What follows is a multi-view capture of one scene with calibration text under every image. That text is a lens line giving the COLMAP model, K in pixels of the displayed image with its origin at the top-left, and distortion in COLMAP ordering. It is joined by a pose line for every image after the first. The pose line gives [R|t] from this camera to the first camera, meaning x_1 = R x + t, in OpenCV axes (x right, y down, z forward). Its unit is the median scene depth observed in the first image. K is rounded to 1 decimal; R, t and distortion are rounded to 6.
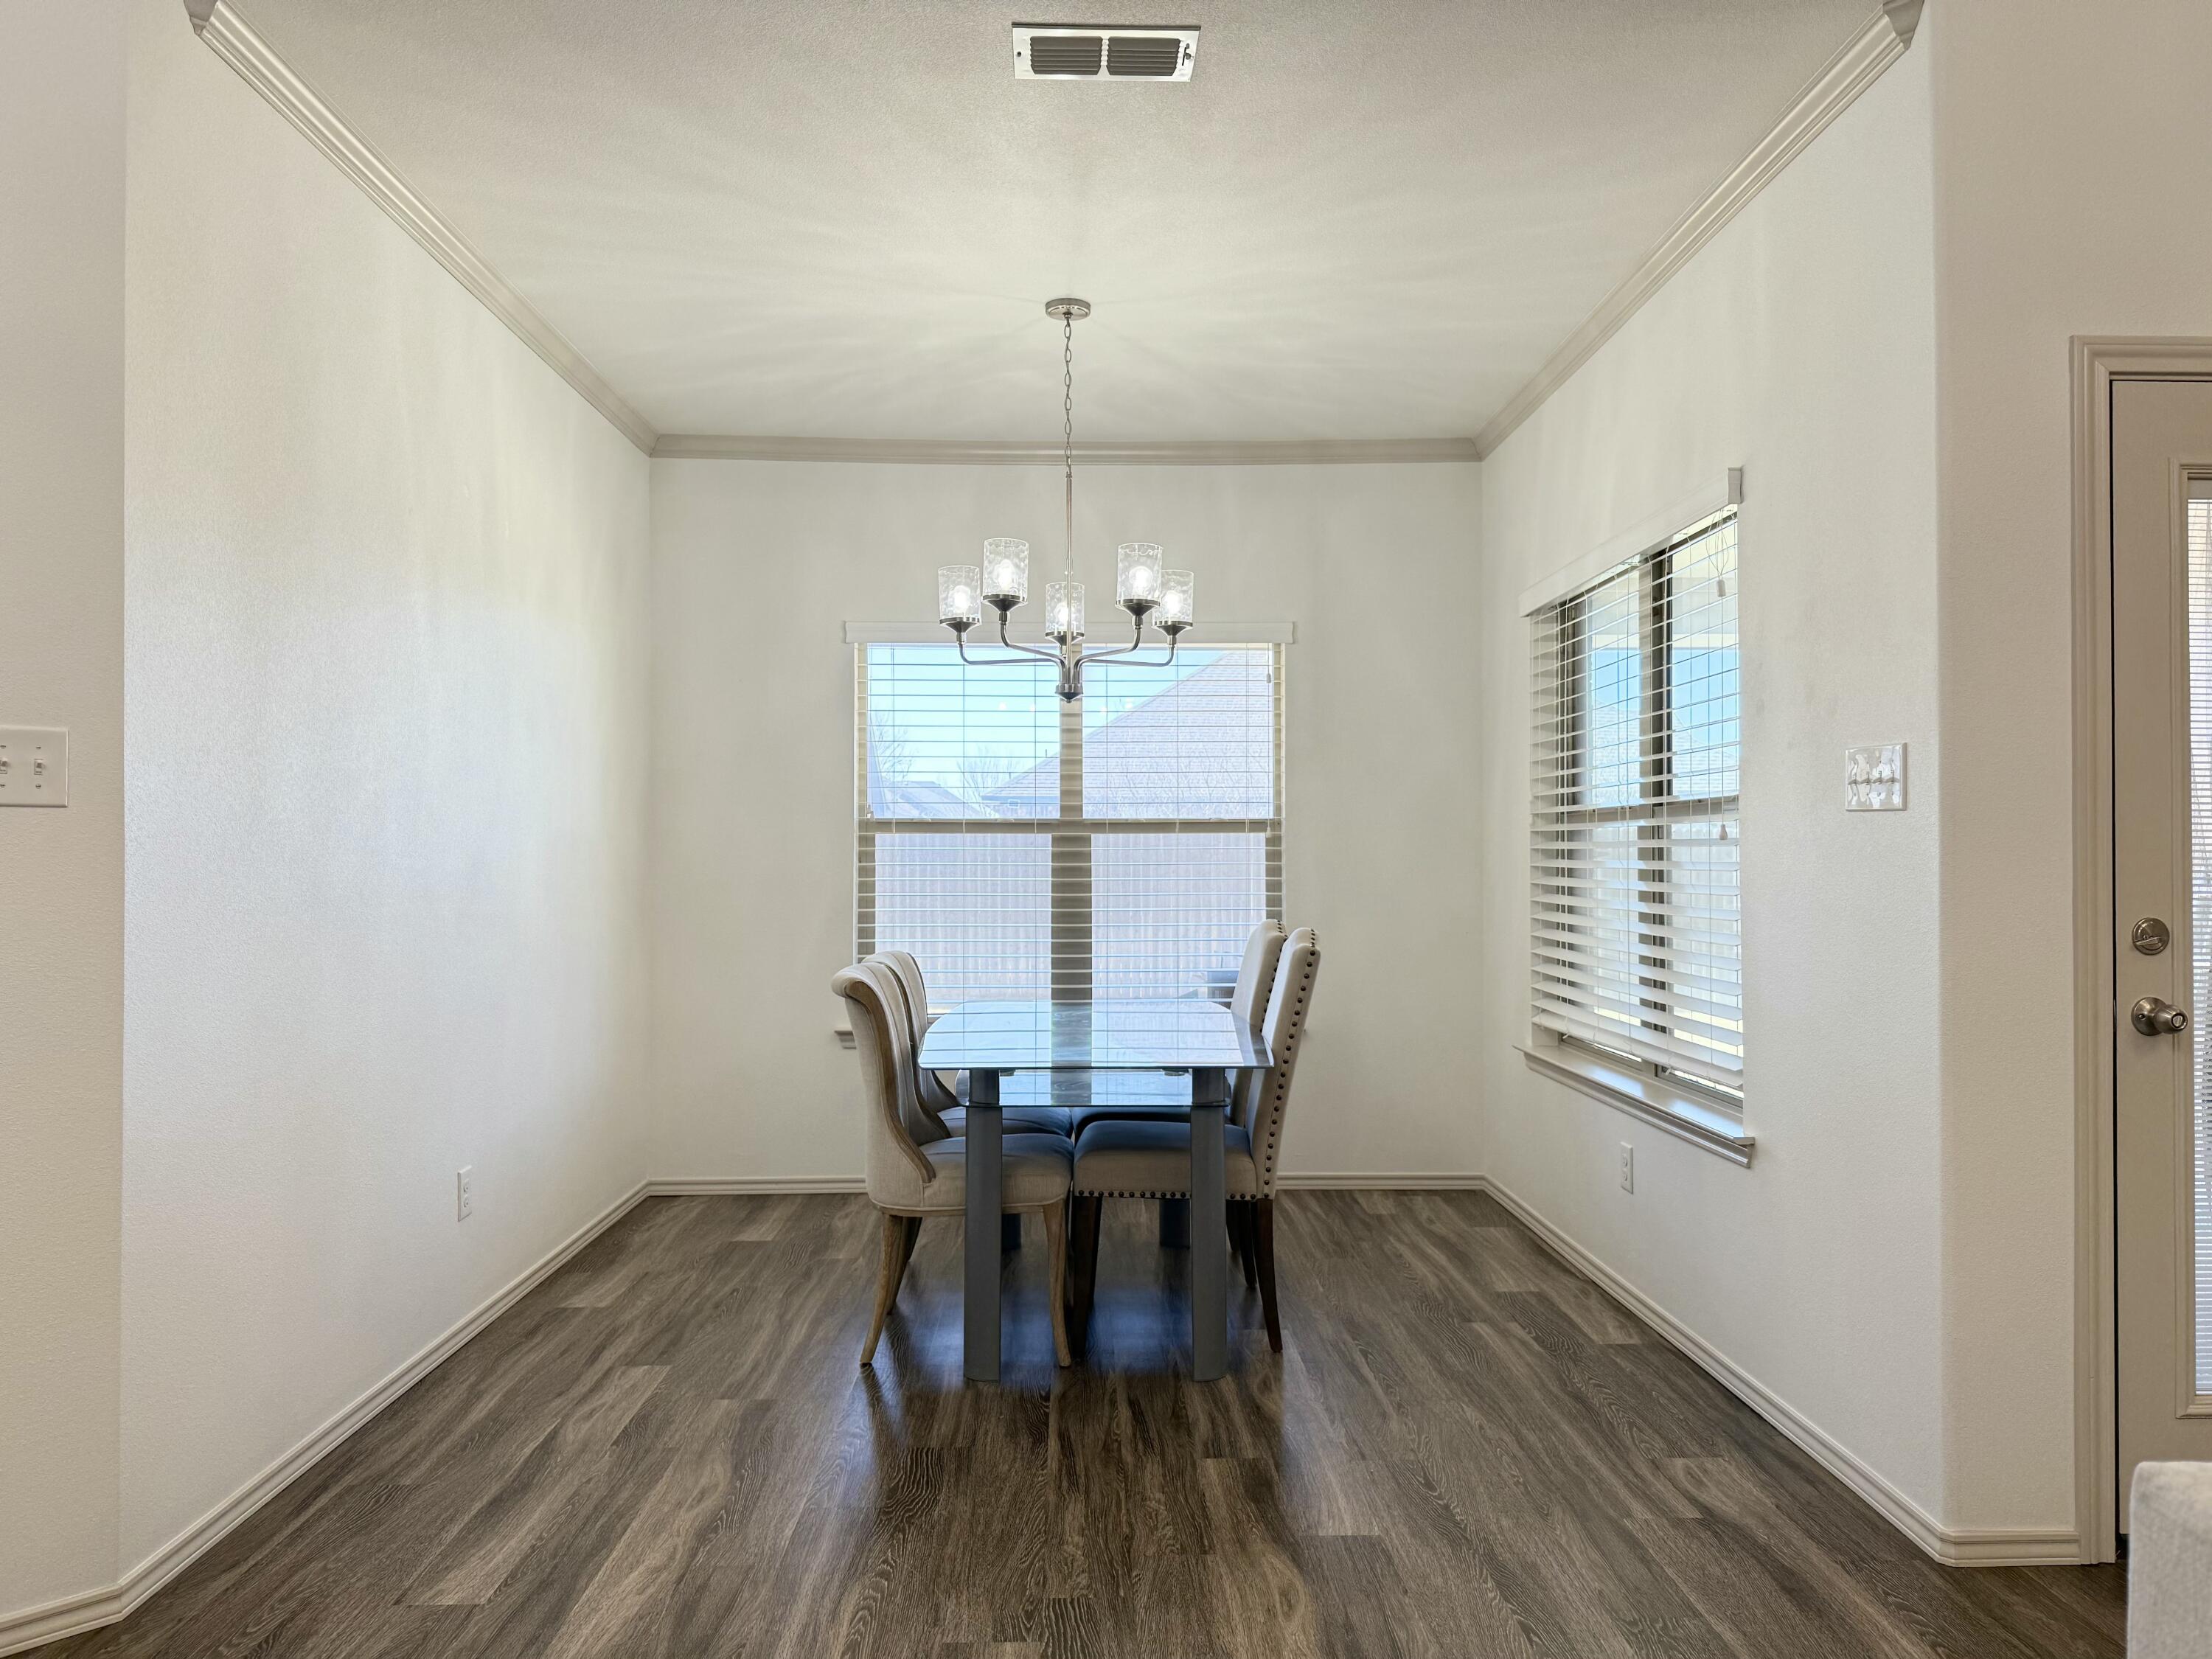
lens RADIAL K [[1531.4, 0, 1106.0], [0, 1531.4, 829.5], [0, 0, 1]] dist [0.023552, -0.006260]
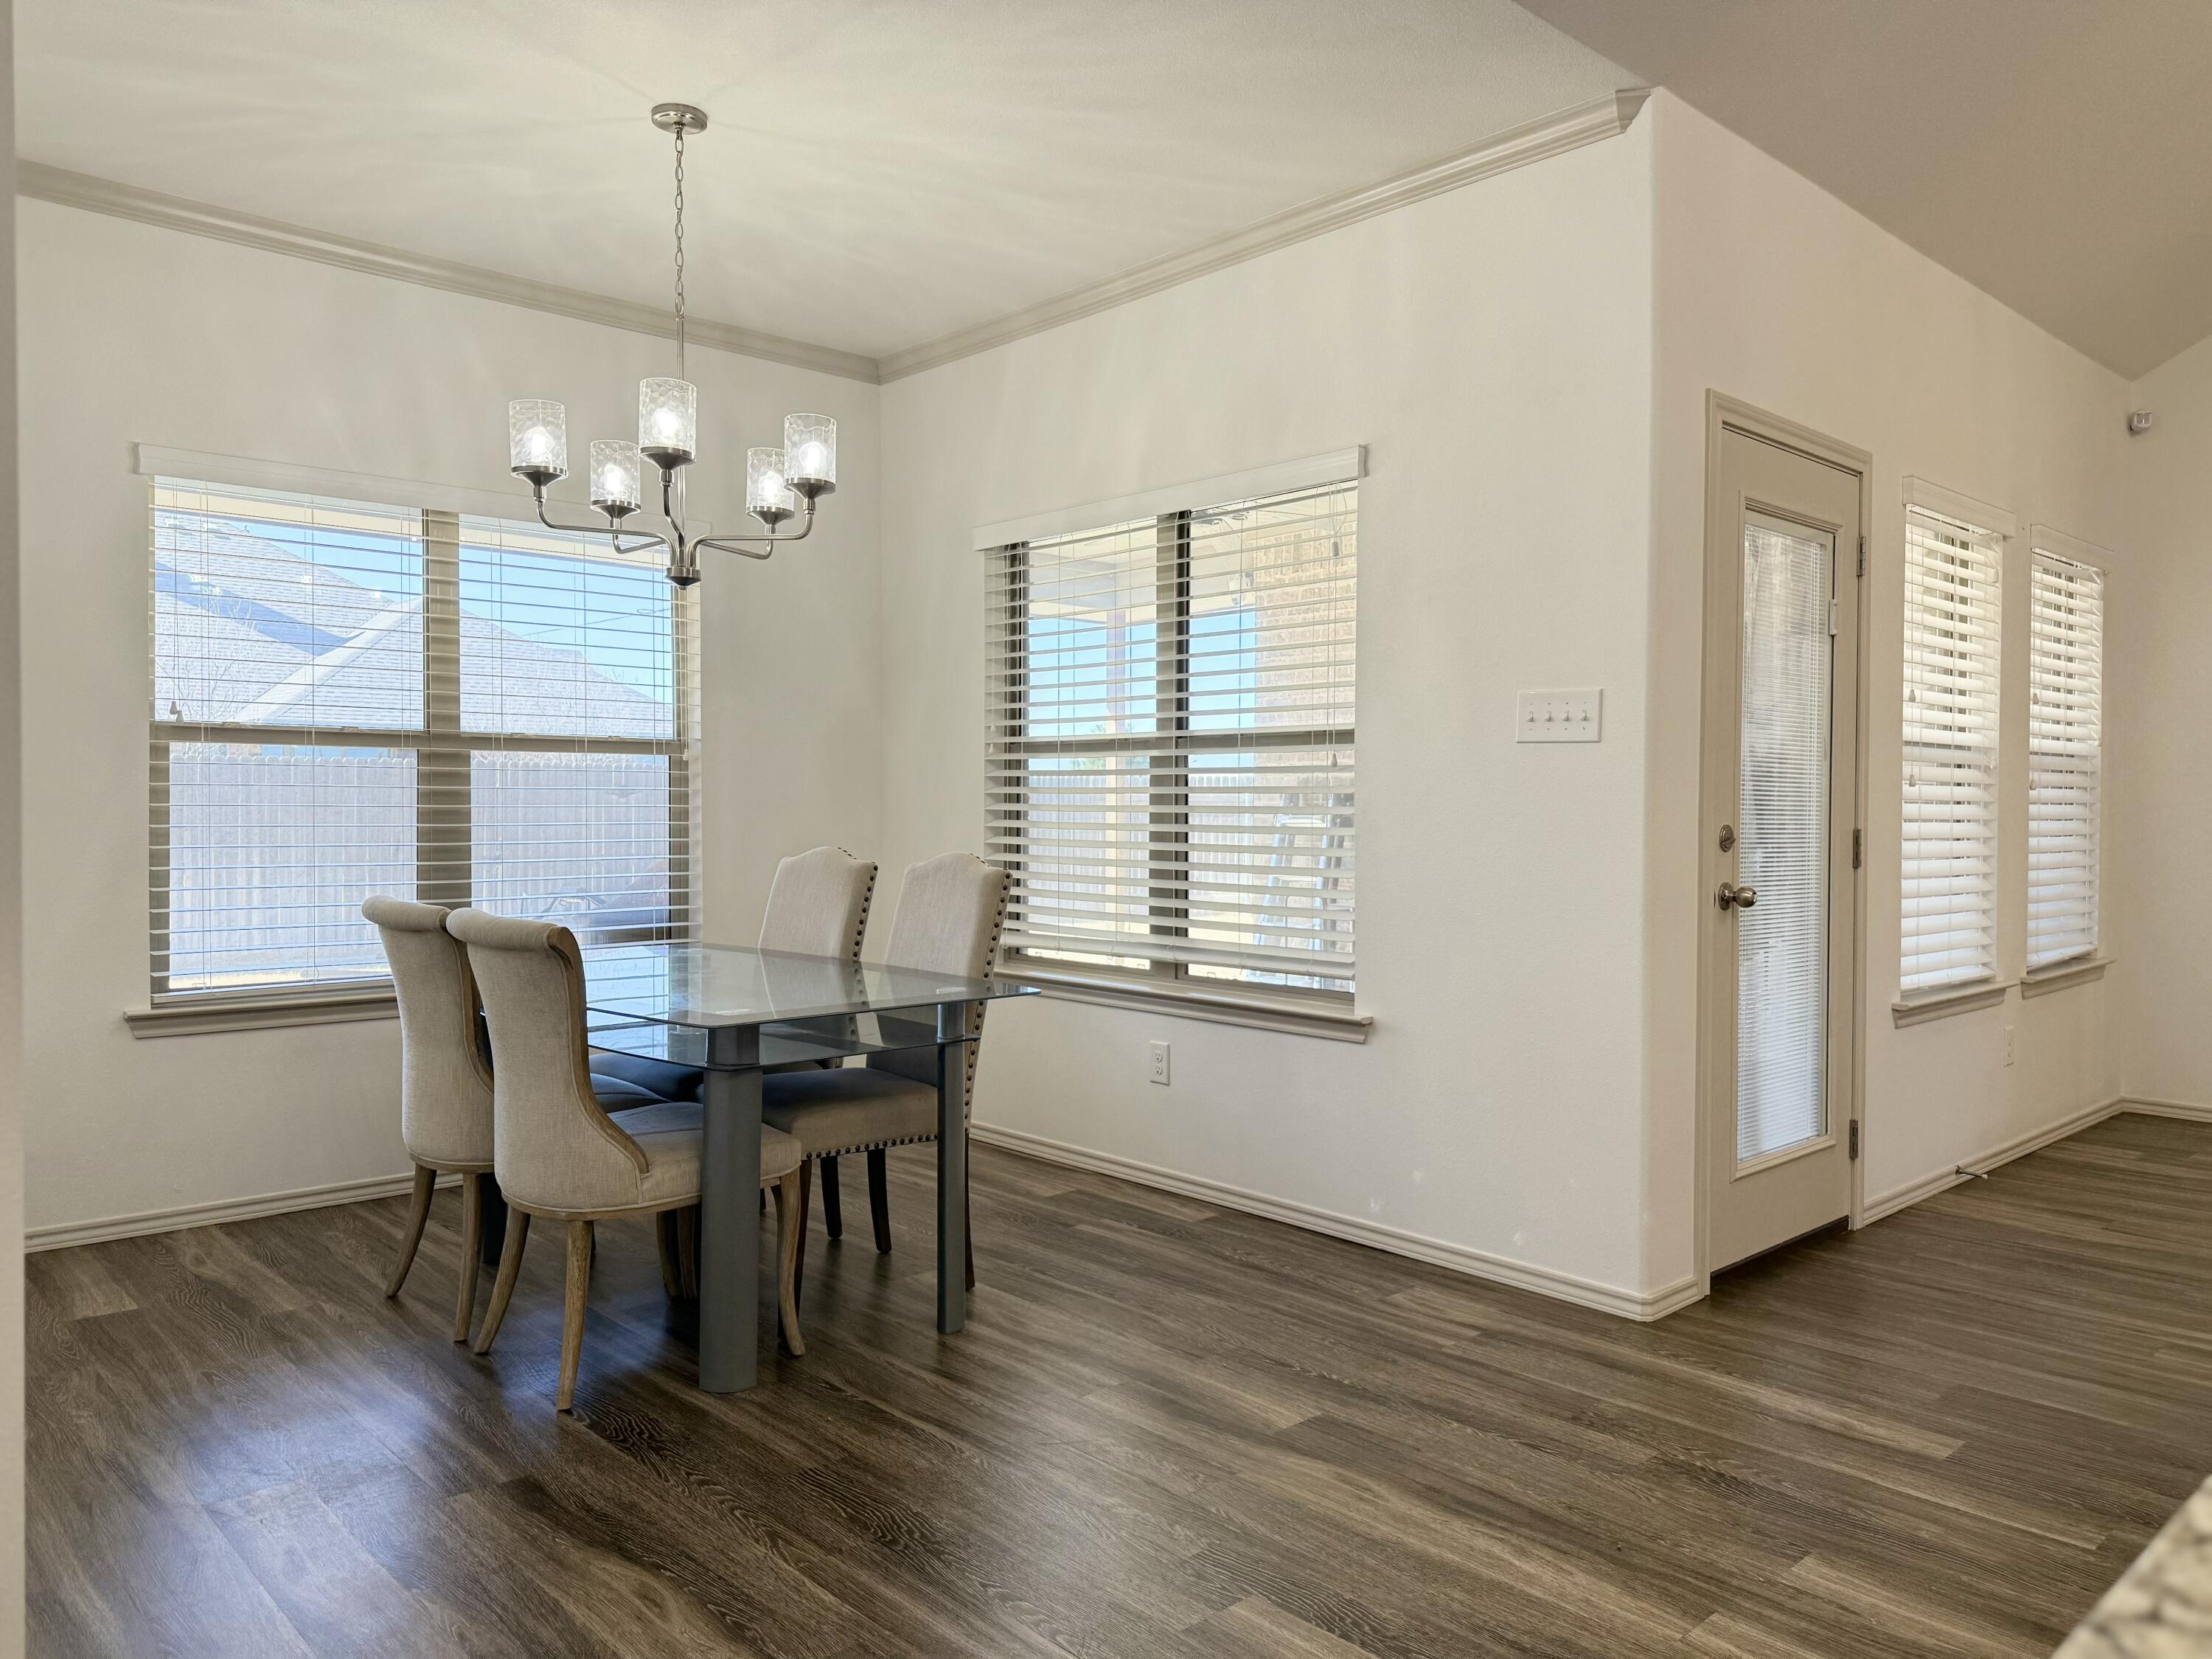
lens RADIAL K [[1538.0, 0, 1059.0], [0, 1538.0, 820.1], [0, 0, 1]] dist [0.183488, -0.299493]
pose [[0.758396, -0.003891, 0.651782, -0.511505], [-0.017928, 0.999479, 0.026827, 0.019032], [-0.651547, -0.032030, 0.757932, 0.240137]]
